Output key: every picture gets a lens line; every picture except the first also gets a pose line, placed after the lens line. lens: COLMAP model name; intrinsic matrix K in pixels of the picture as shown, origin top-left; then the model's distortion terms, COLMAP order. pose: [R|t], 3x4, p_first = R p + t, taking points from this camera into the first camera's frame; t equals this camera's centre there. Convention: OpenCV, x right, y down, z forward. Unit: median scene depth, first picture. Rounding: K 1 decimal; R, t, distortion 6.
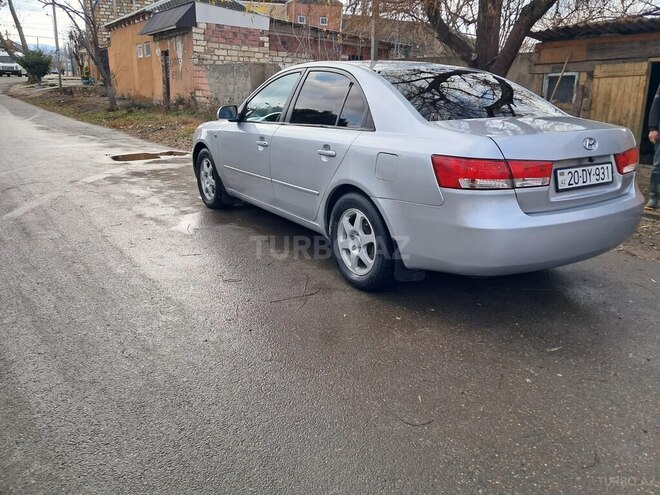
lens RADIAL K [[517.5, 0, 335.2], [0, 517.5, 230.6], [0, 0, 1]] dist [0.020092, -0.000052]
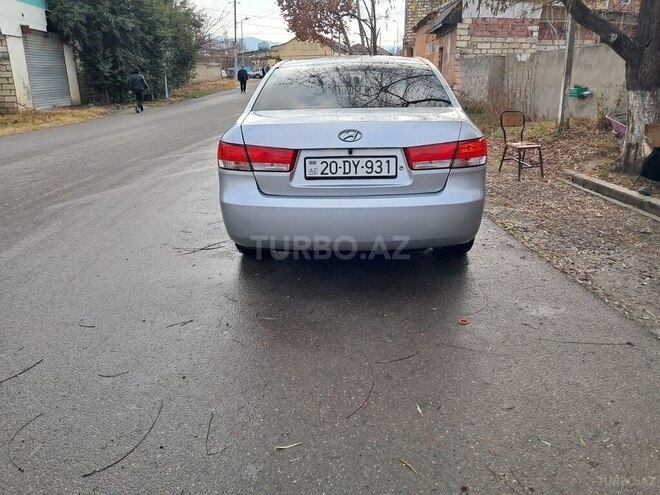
lens RADIAL K [[517.5, 0, 335.2], [0, 517.5, 230.6], [0, 0, 1]] dist [0.020092, -0.000052]
pose [[0.817920, 0.135870, -0.559059, 0.155274], [-0.129686, 0.990246, 0.050928, -0.004431], [0.560526, 0.030847, 0.827562, 0.021726]]
